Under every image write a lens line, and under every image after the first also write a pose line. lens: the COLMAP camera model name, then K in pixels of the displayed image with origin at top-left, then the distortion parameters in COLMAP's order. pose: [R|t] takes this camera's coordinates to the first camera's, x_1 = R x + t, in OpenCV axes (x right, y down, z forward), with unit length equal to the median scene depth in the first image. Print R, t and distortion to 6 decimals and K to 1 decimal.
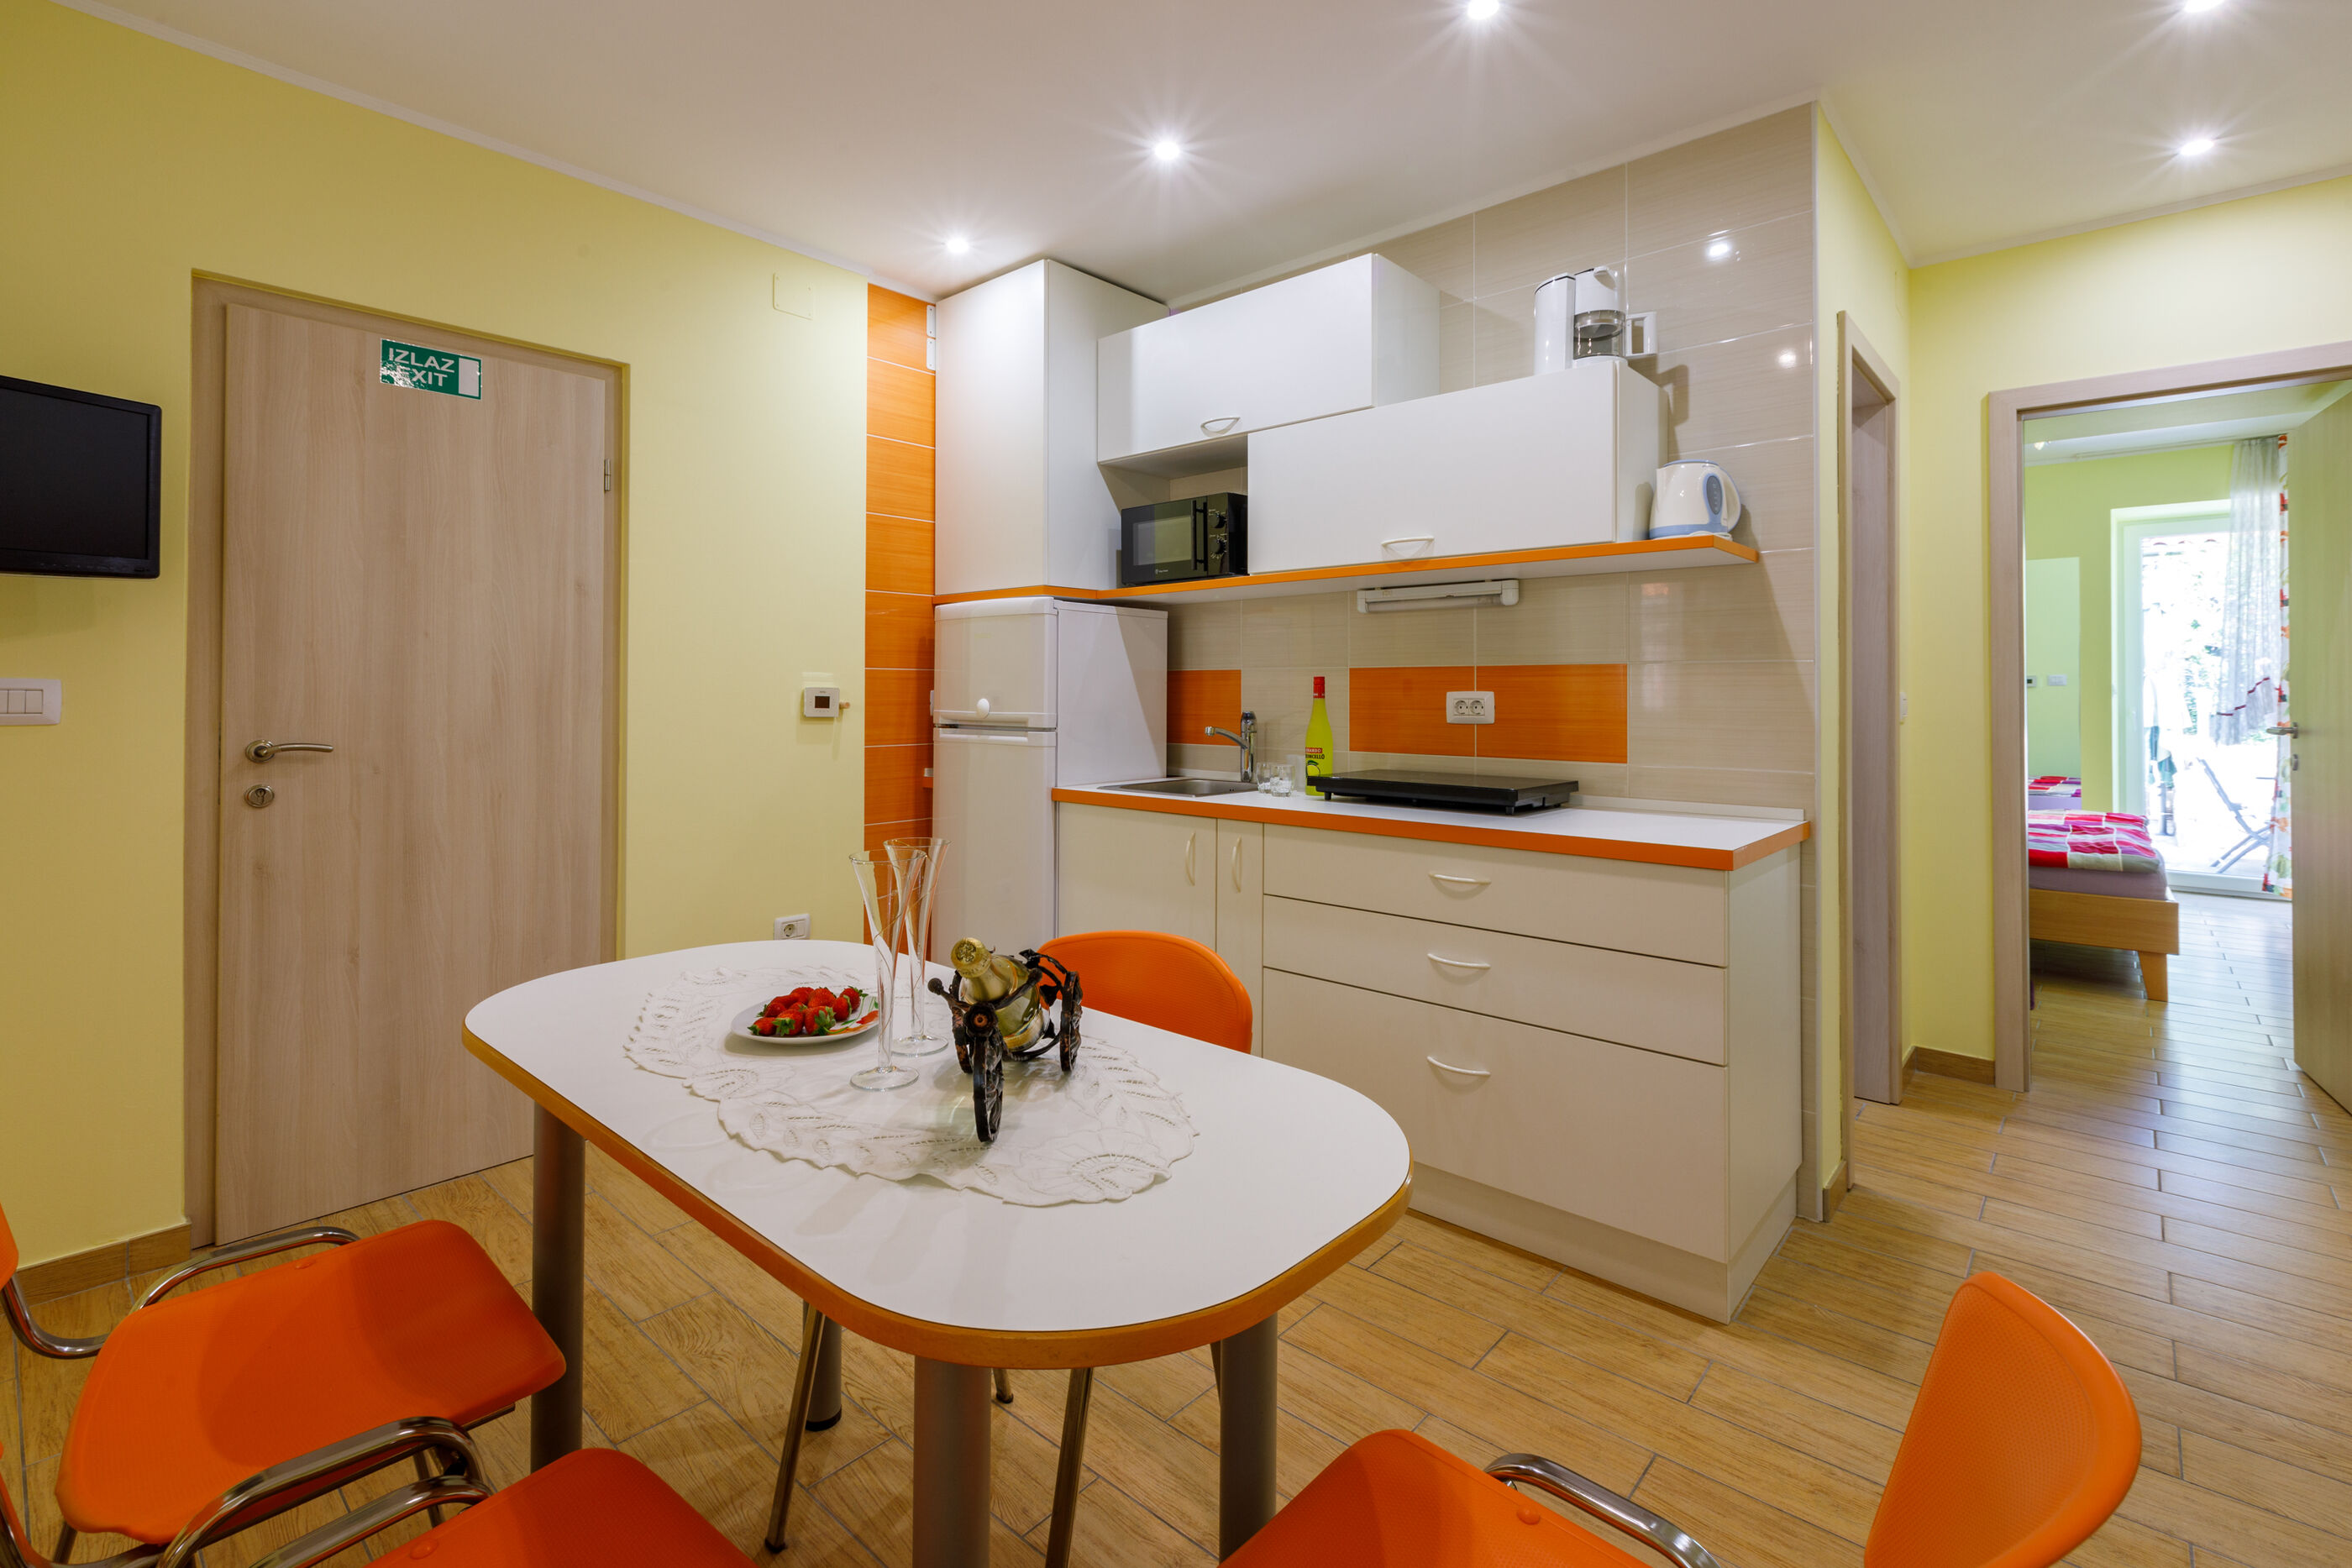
lens RADIAL K [[1064.7, 0, 1177.7], [0, 1064.7, 723.8], [0, 0, 1]] dist [0.000491, 0.000119]
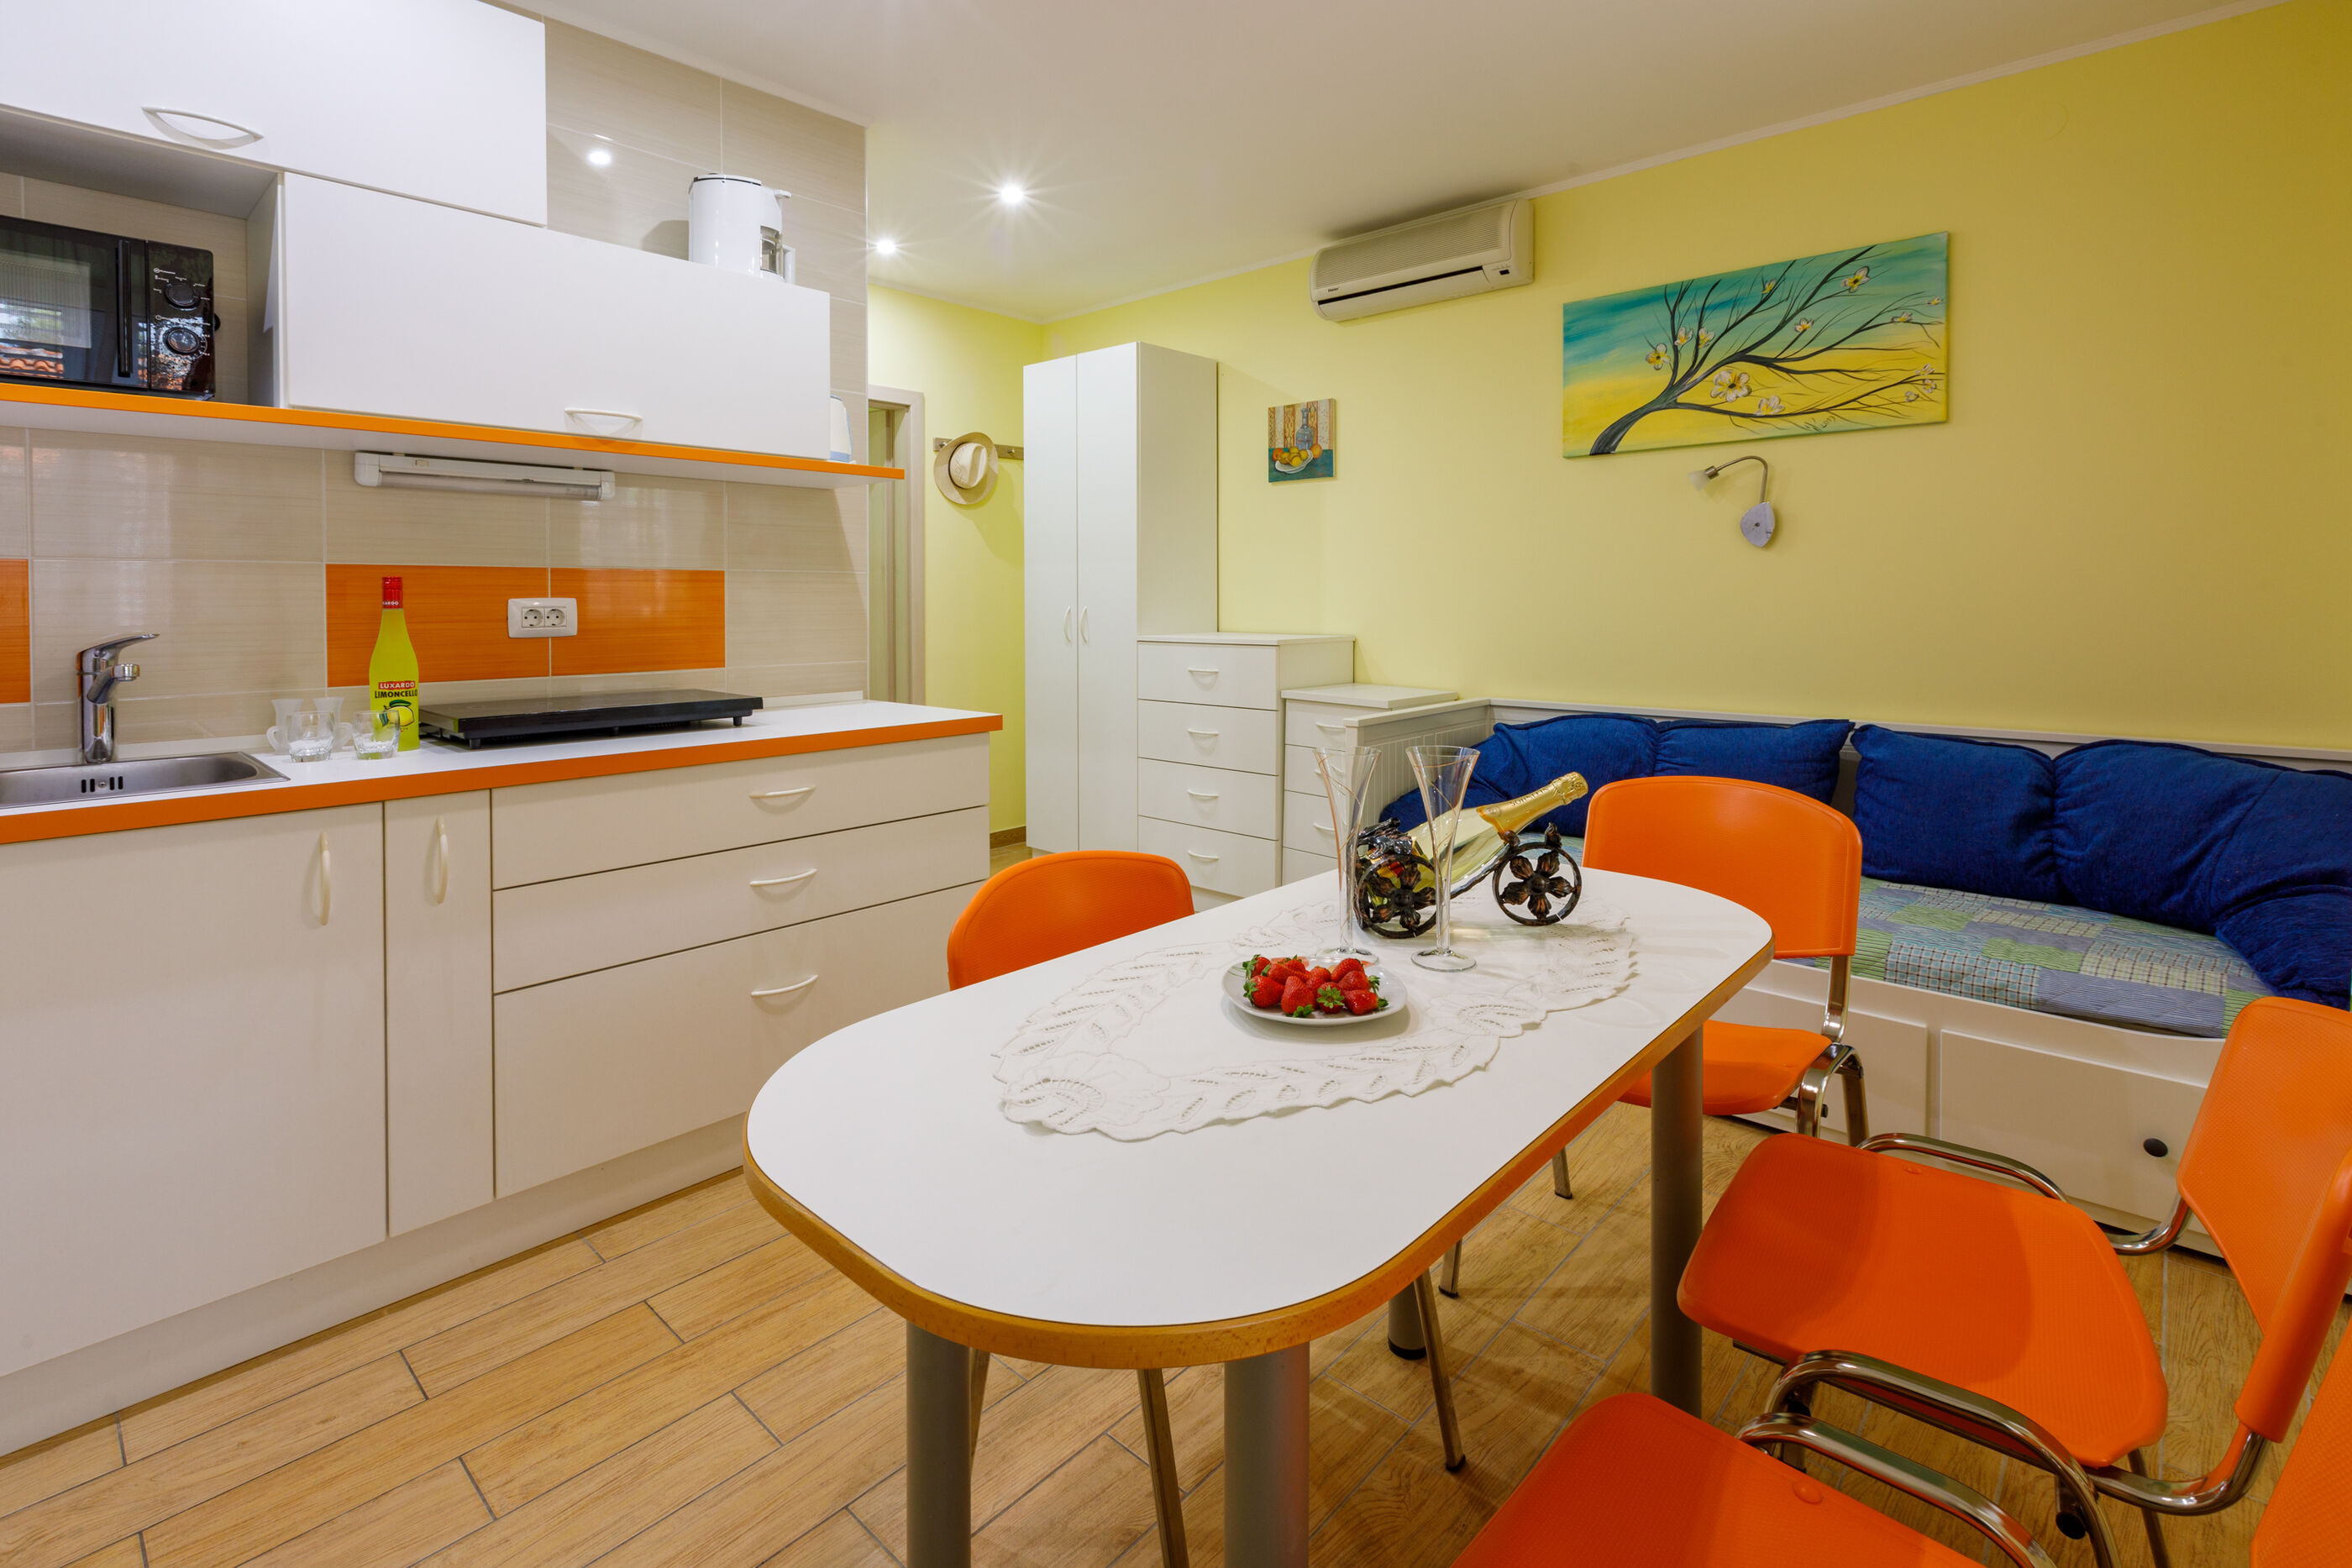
lens RADIAL K [[1073.2, 0, 1185.5], [0, 1073.2, 626.7], [0, 0, 1]] dist [0.001595, -0.000037]
pose [[0.000490, -0.027822, 0.999613, -0.564360], [0.035339, 0.998989, 0.027787, -0.013955], [-0.999375, 0.035312, 0.001473, 0.506816]]
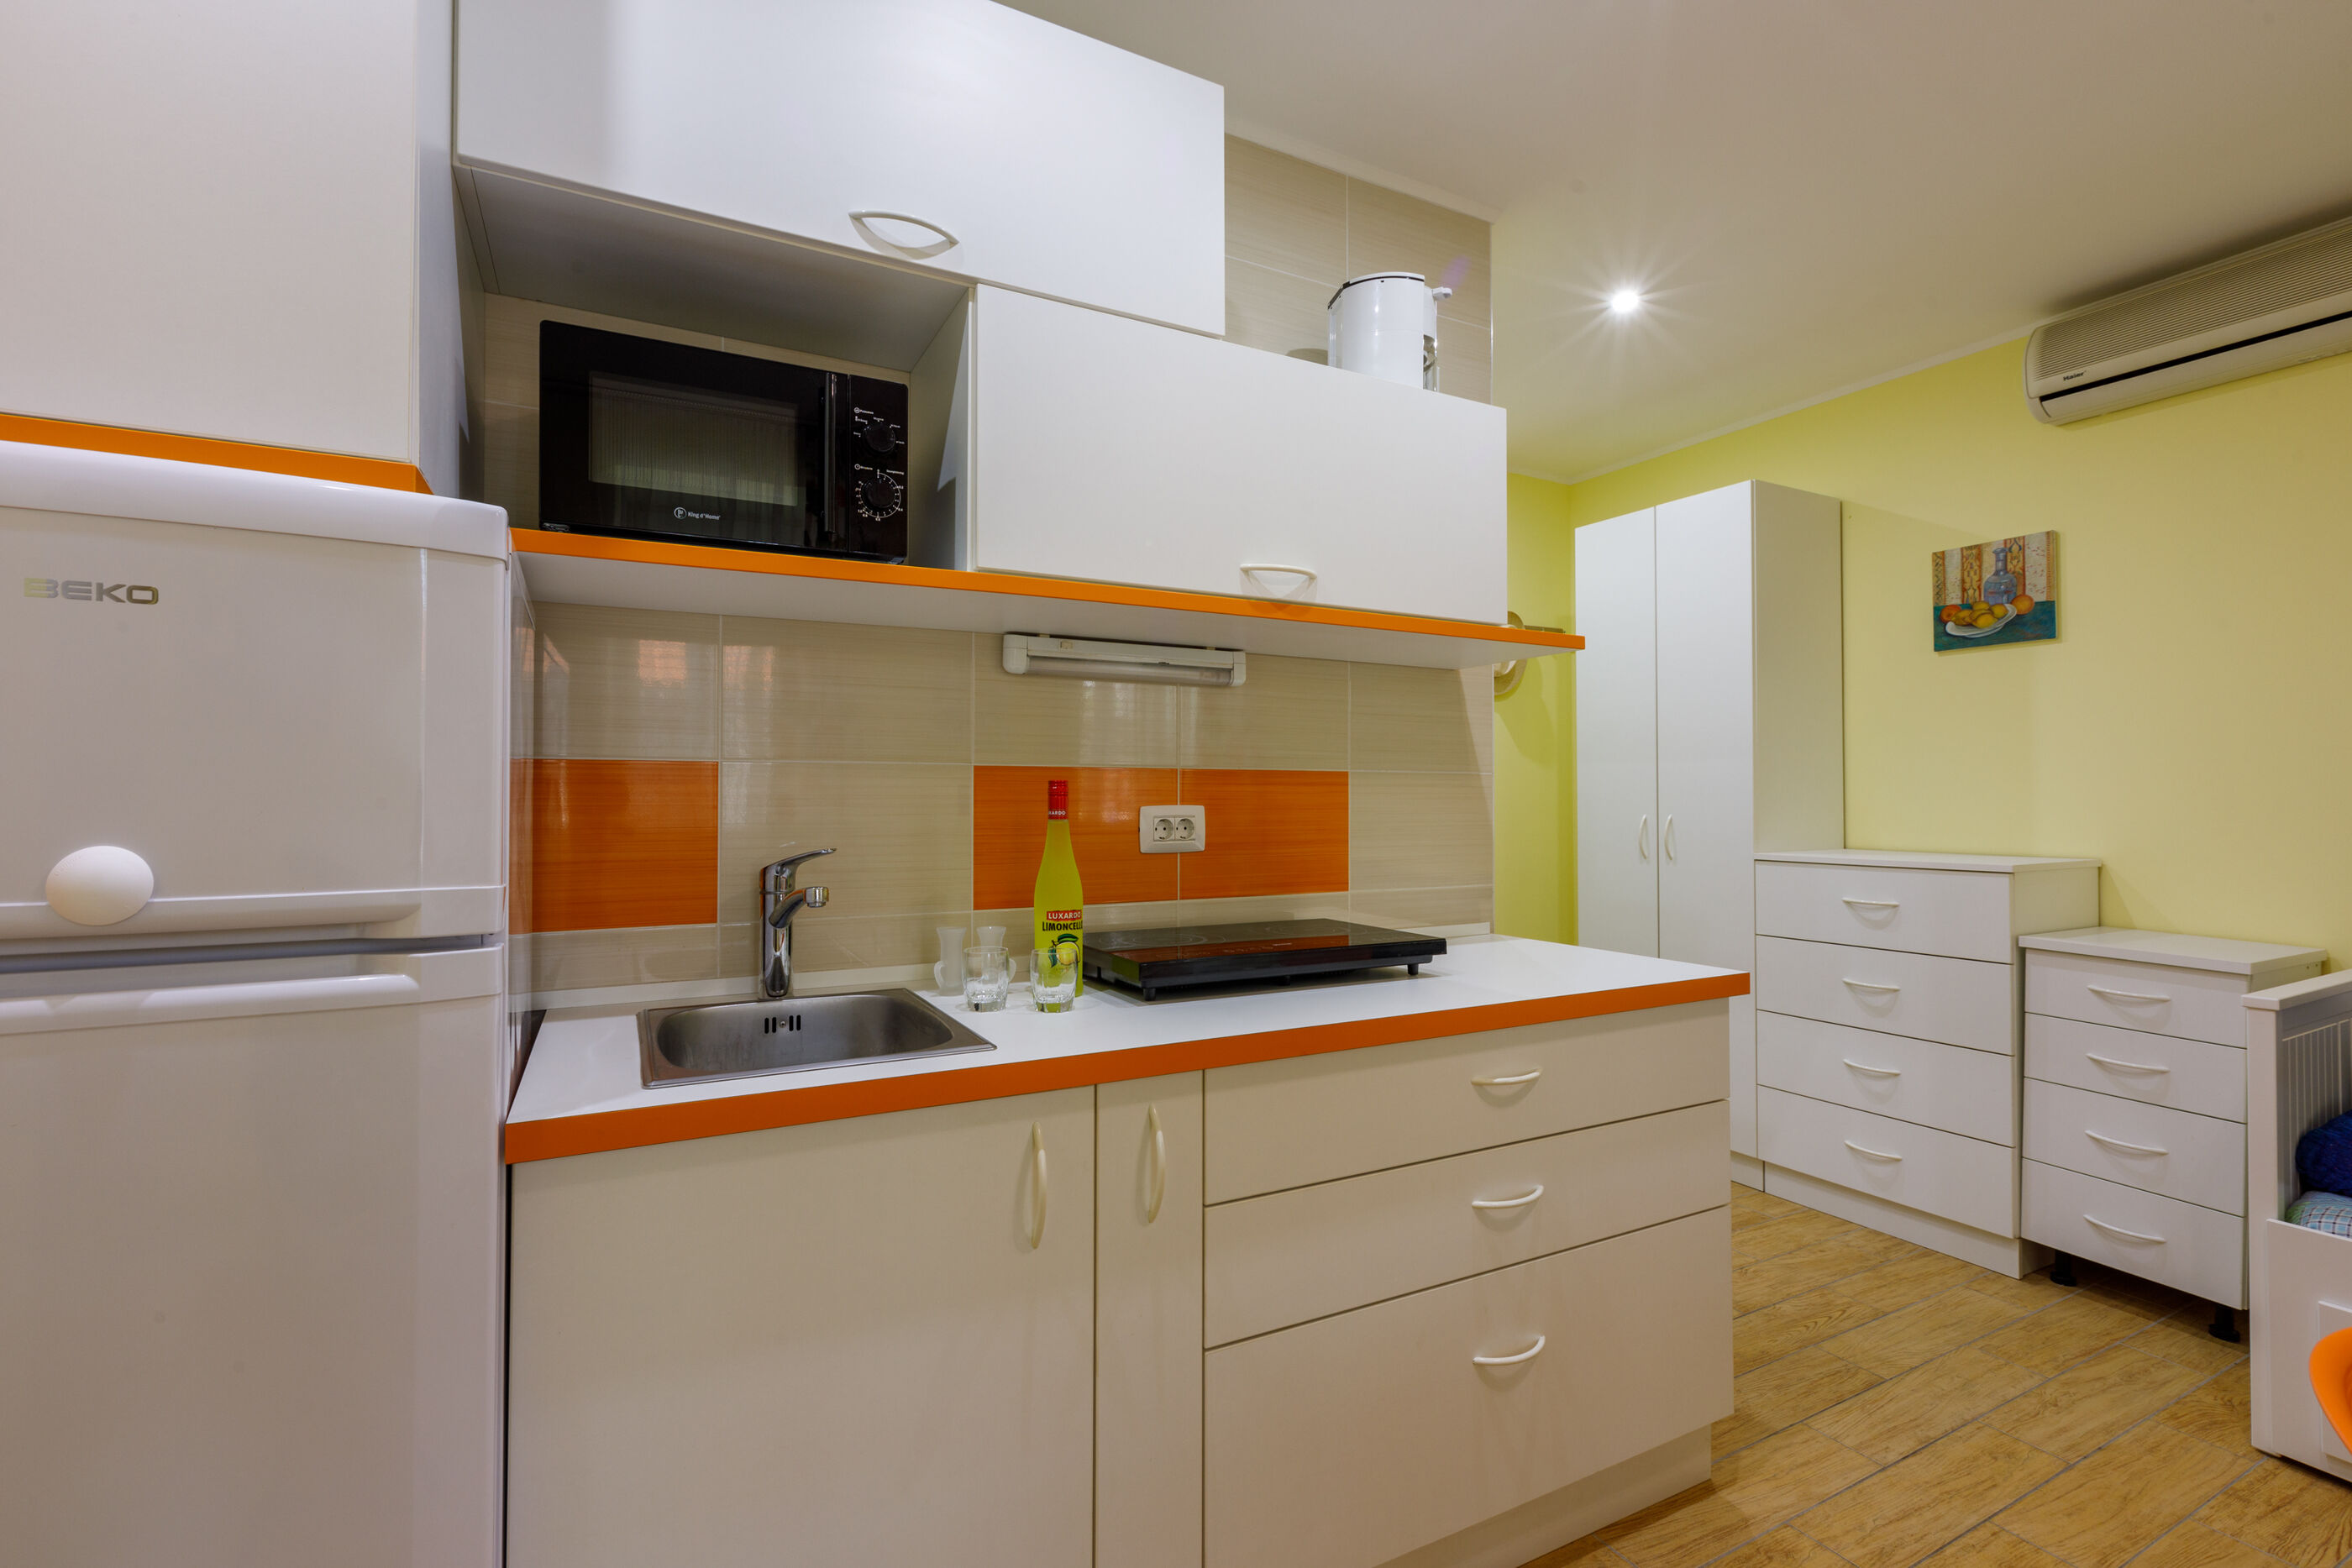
lens RADIAL K [[1057.6, 0, 1168.1], [0, 1057.6, 800.9], [0, 0, 1]] dist [0.000404, 0.000188]
pose [[0.349560, -0.001213, 0.936913, -0.368470], [0.030506, 0.999484, -0.010088, -0.026931], [-0.936417, 0.032107, 0.349416, 0.772839]]
